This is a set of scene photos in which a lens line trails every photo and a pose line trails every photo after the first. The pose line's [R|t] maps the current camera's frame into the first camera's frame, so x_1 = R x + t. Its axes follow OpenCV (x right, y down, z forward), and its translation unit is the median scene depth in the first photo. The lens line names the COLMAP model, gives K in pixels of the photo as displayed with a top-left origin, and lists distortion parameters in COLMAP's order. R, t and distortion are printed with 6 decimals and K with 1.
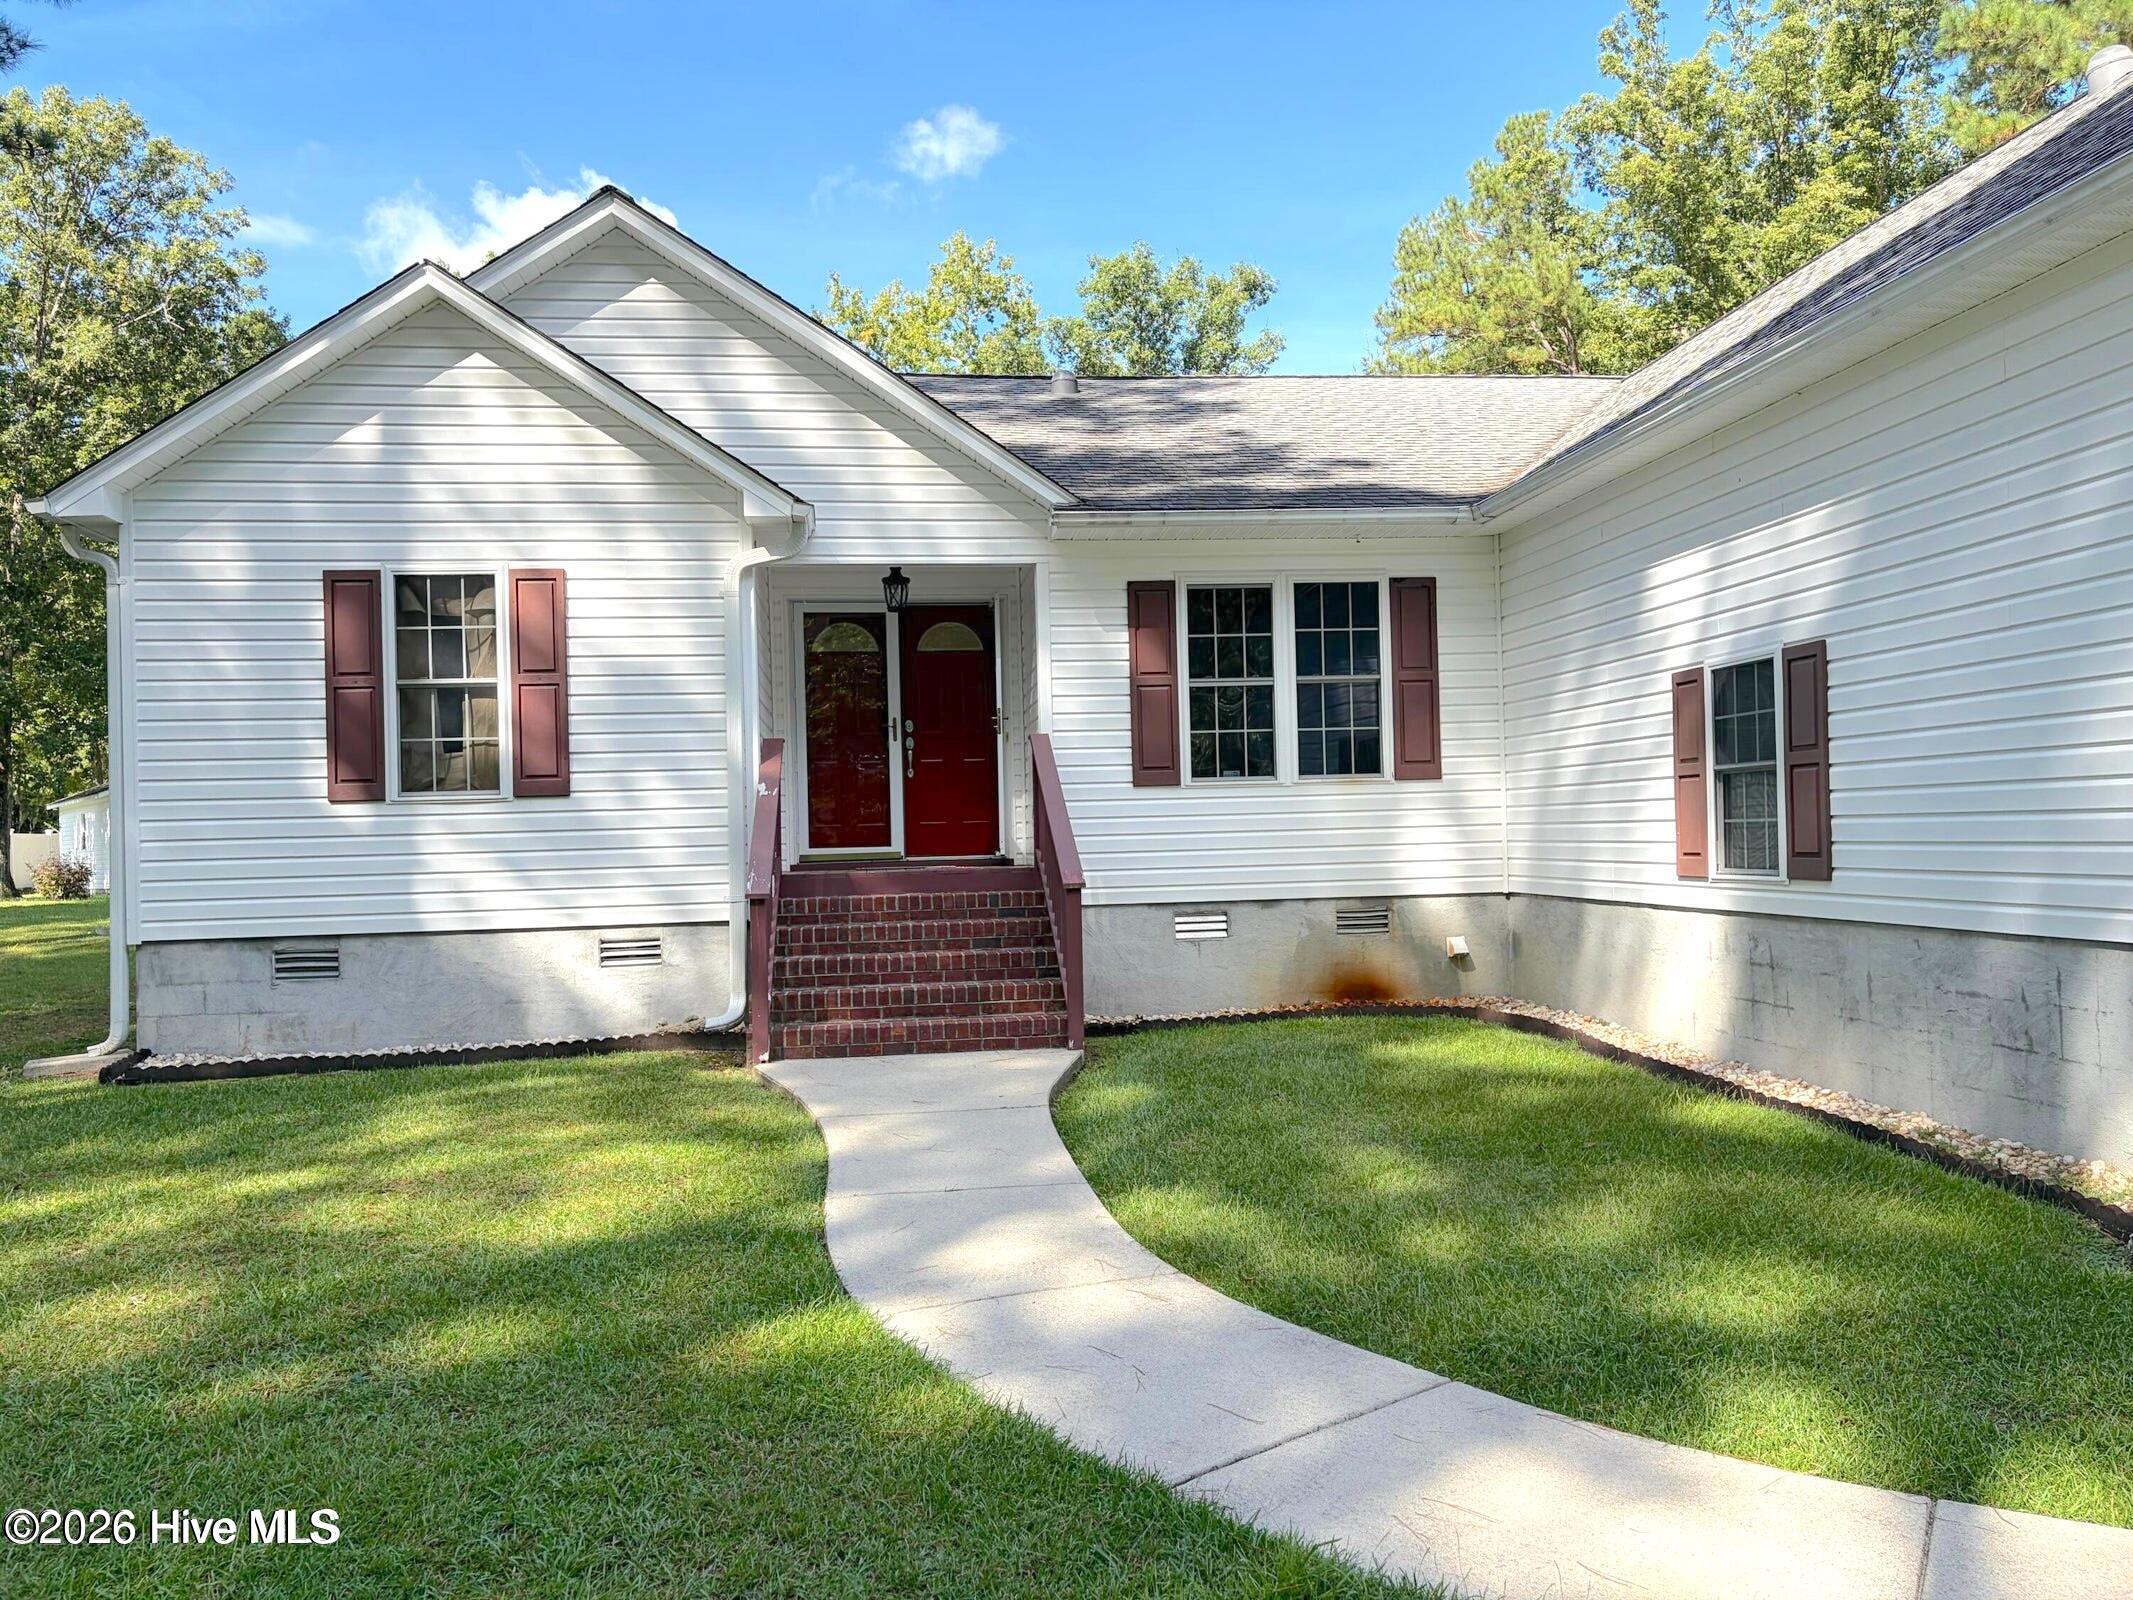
lens RADIAL K [[1595.1, 0, 1066.5], [0, 1595.1, 800.0], [0, 0, 1]] dist [0.116461, -0.145758]
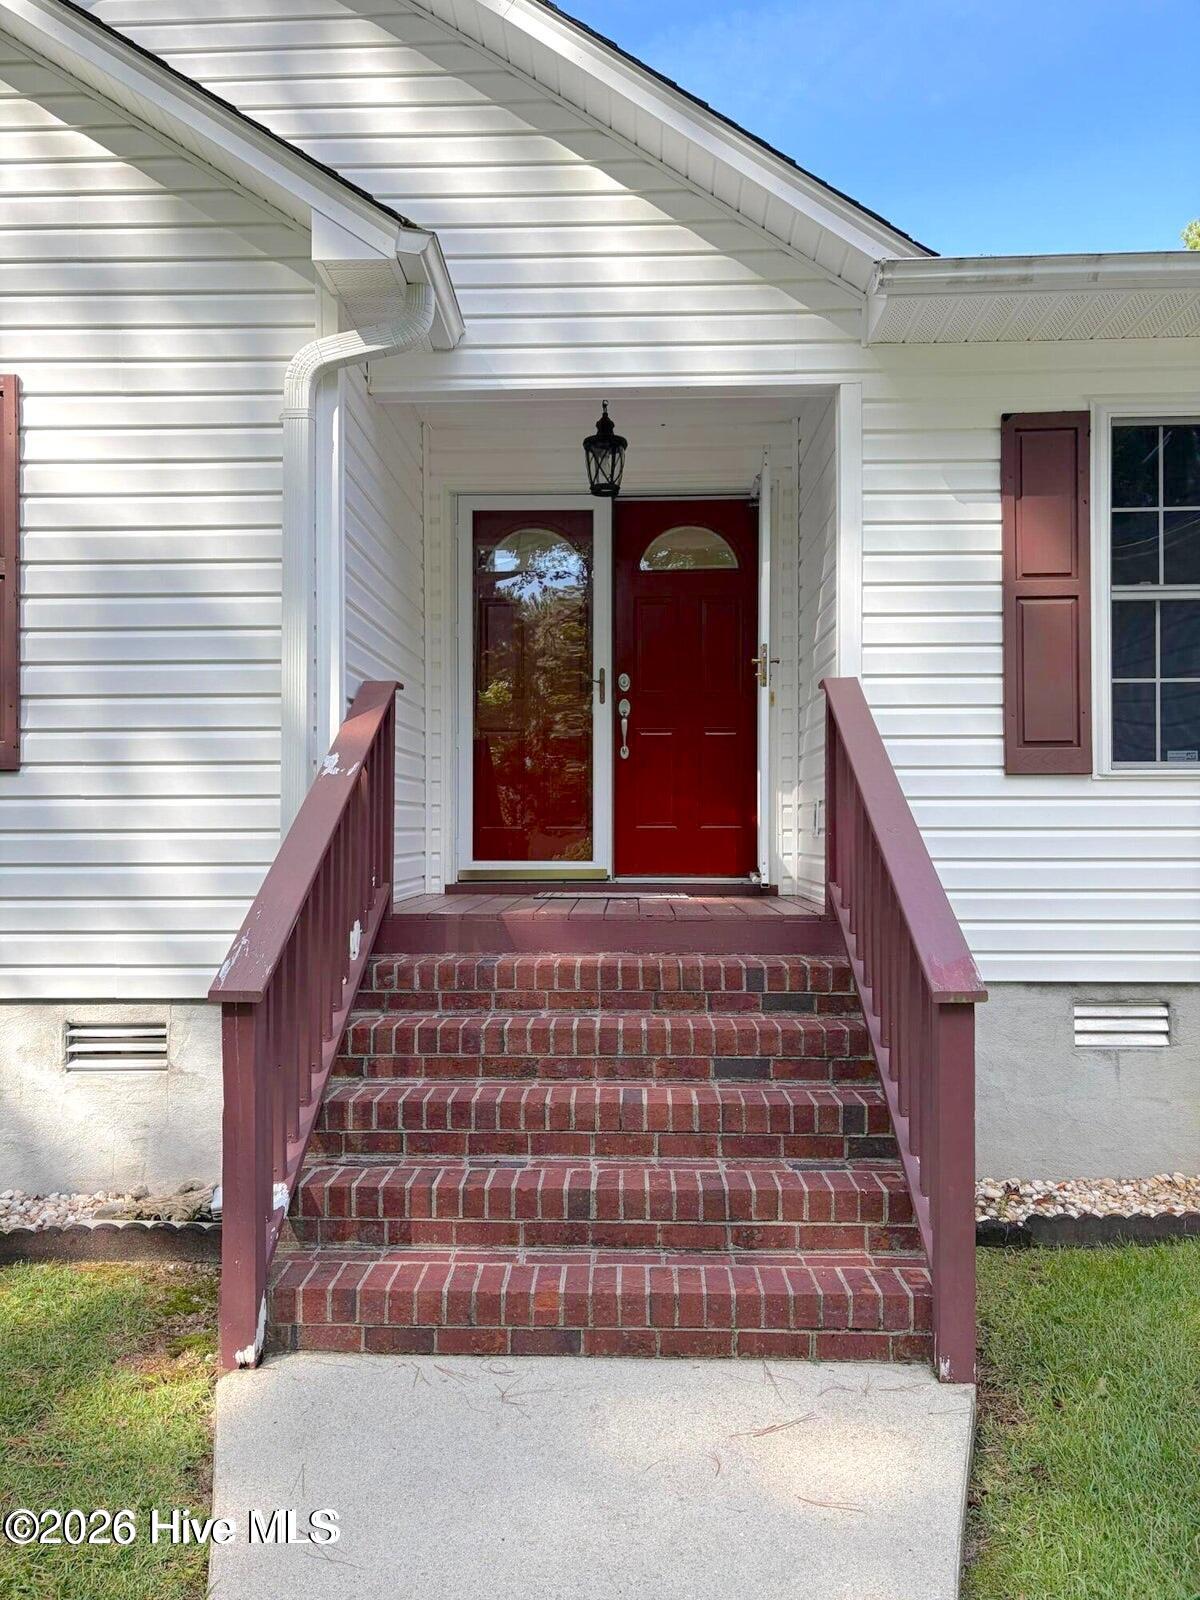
lens RADIAL K [[1196.5, 0, 600.0], [0, 1196.5, 800.0], [0, 0, 1]] dist [0.116461, -0.145758]
pose [[0.988347, 0.021252, -0.150727, -0.035923], [-0.020933, 0.999774, 0.003700, 0.001851], [0.150771, -0.000502, 0.988569, 0.569053]]
